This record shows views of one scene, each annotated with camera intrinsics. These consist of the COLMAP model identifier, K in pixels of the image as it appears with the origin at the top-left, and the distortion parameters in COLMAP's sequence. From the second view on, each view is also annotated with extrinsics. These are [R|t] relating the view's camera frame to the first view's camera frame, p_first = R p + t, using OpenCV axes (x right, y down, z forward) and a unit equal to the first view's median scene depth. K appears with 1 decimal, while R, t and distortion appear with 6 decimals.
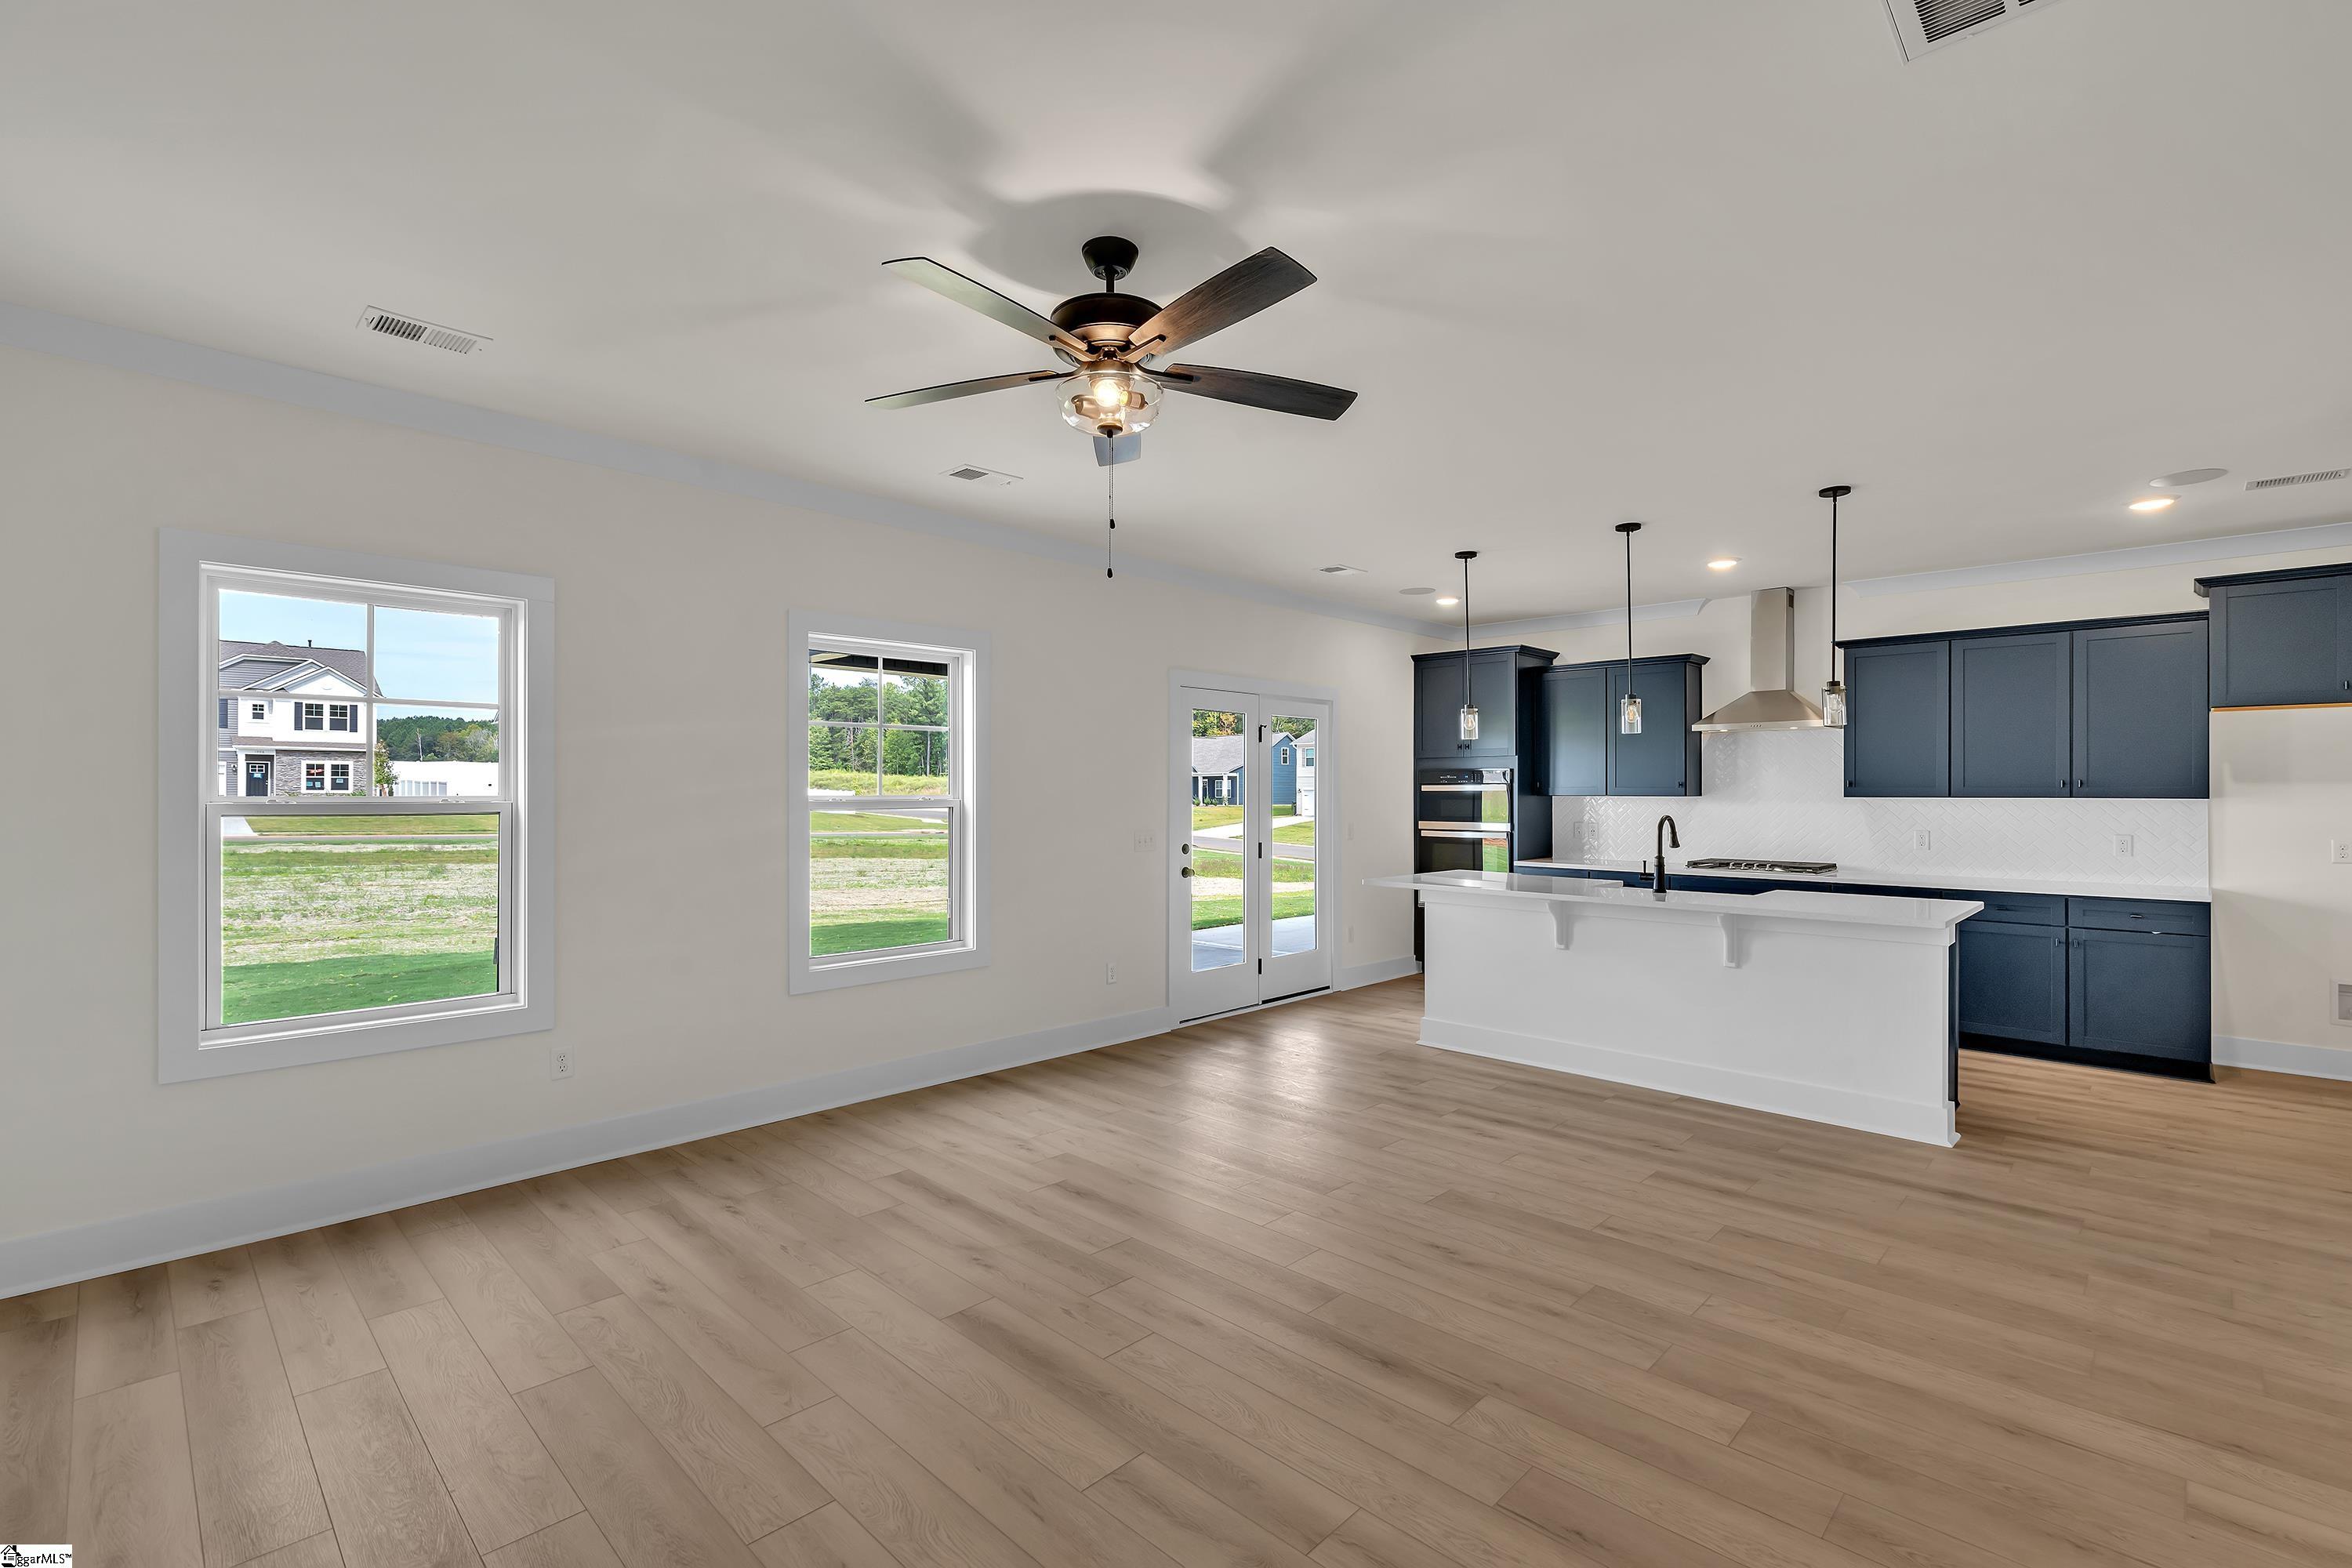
lens RADIAL K [[1053.3, 0, 1169.1], [0, 1053.3, 787.6], [0, 0, 1]] dist [-0.004097, 0.002917]
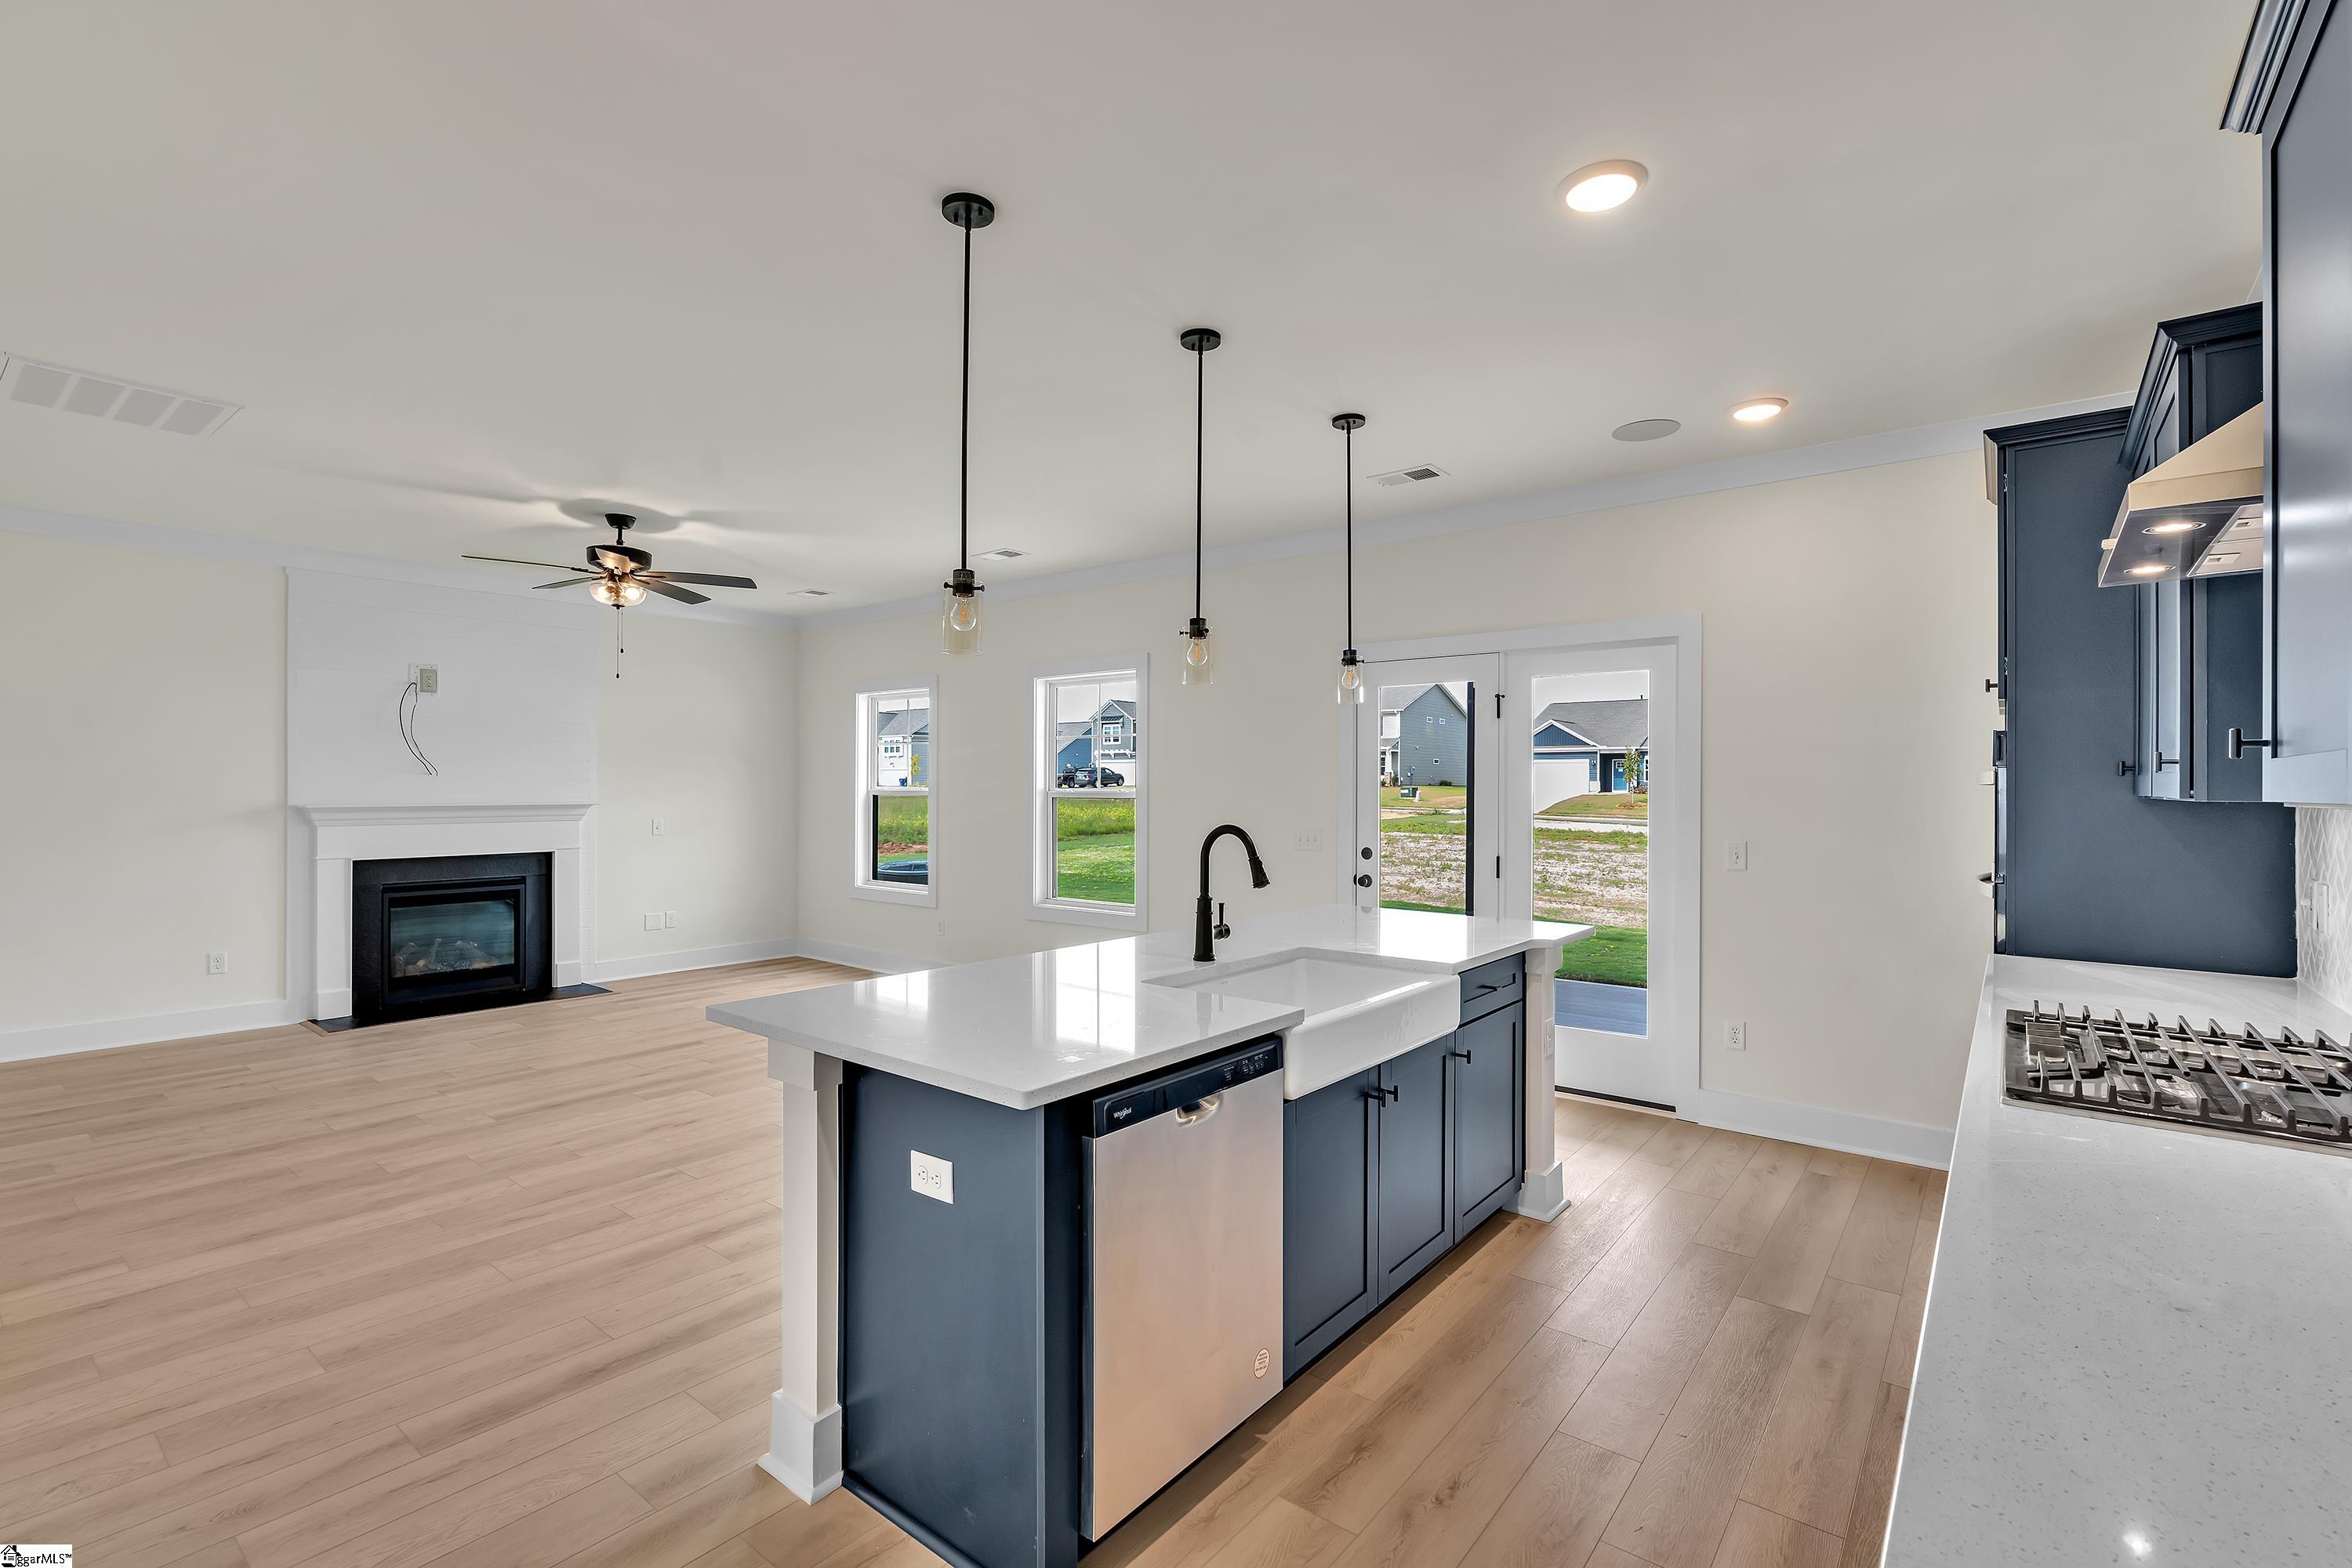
lens RADIAL K [[1053.3, 0, 1174.5], [0, 1053.3, 784.8], [0, 0, 1]] dist [-0.004097, 0.002917]
pose [[0.098661, -0.002867, -0.995117, 0.996306], [-0.000018, 0.999996, -0.002883, 0.006428], [0.995121, 0.000303, 0.098660, 0.895321]]
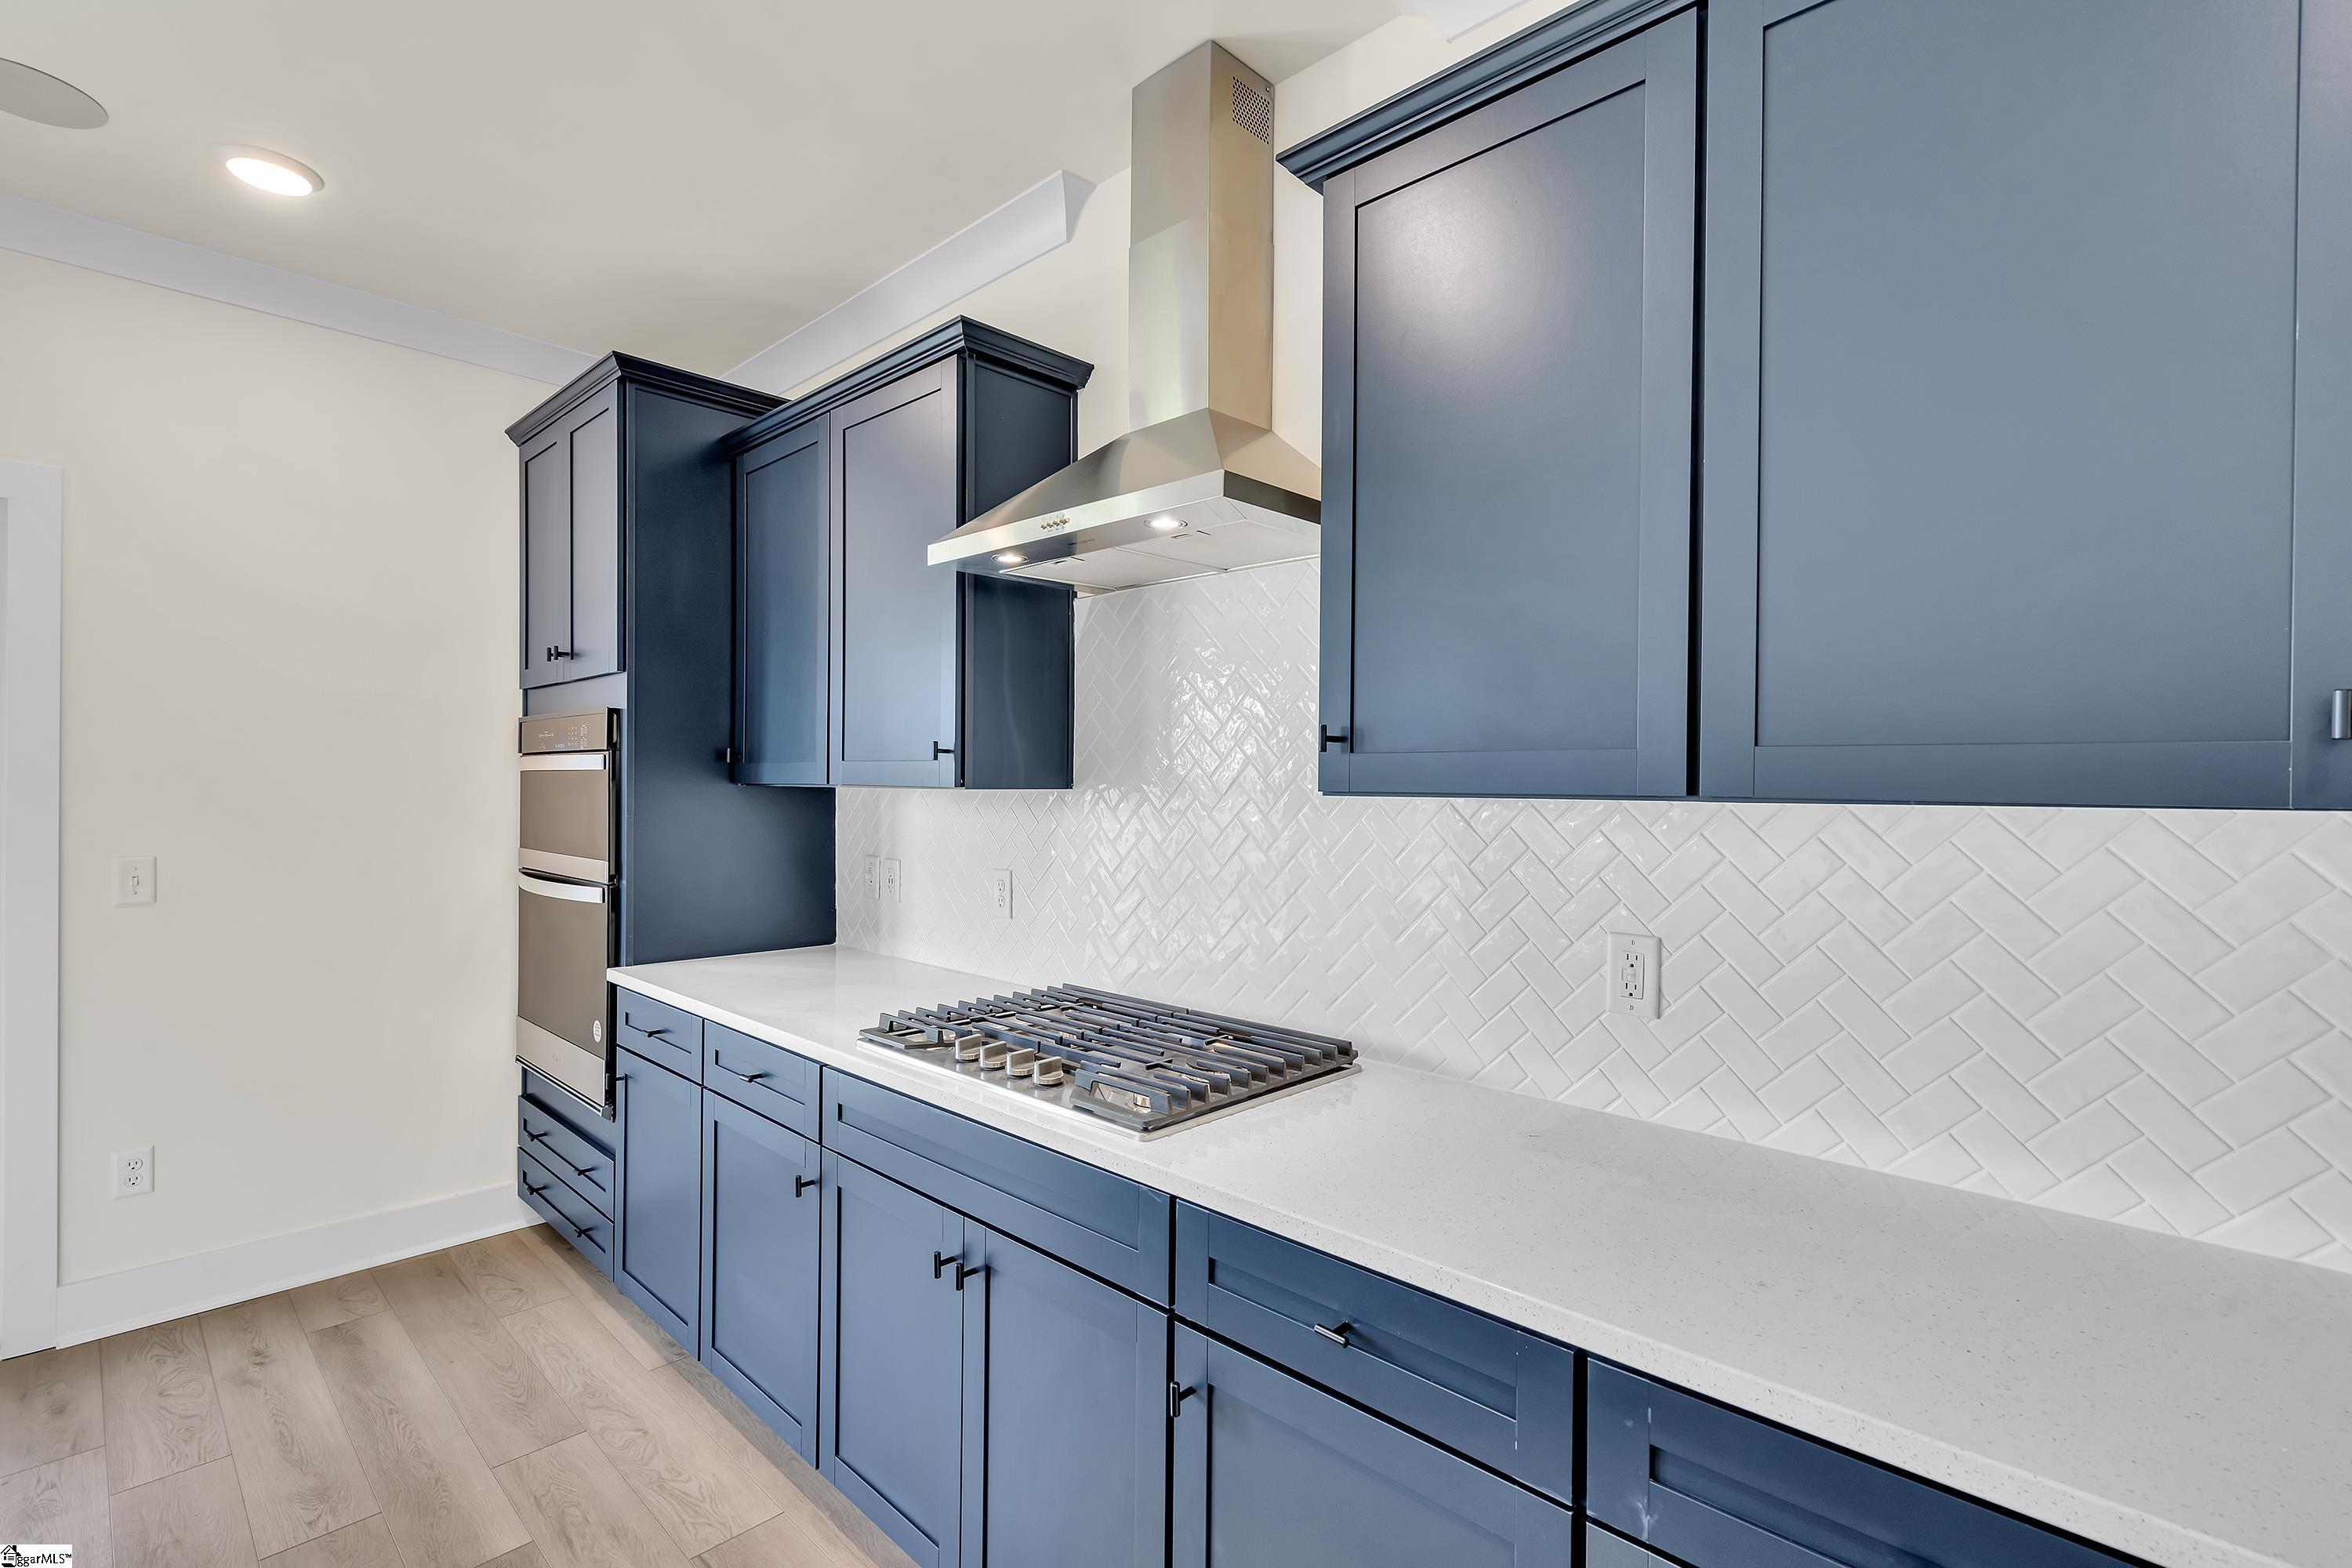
lens RADIAL K [[1076.8, 0, 1170.1], [0, 1076.8, 792.4], [0, 0, 1]] dist [0.002307, 0.000572]
pose [[0.999789, 0.009794, 0.018072, 0.712518], [-0.009964, 0.999907, 0.009362, 0.007738], [-0.017979, -0.009540, 0.999793, 0.888872]]
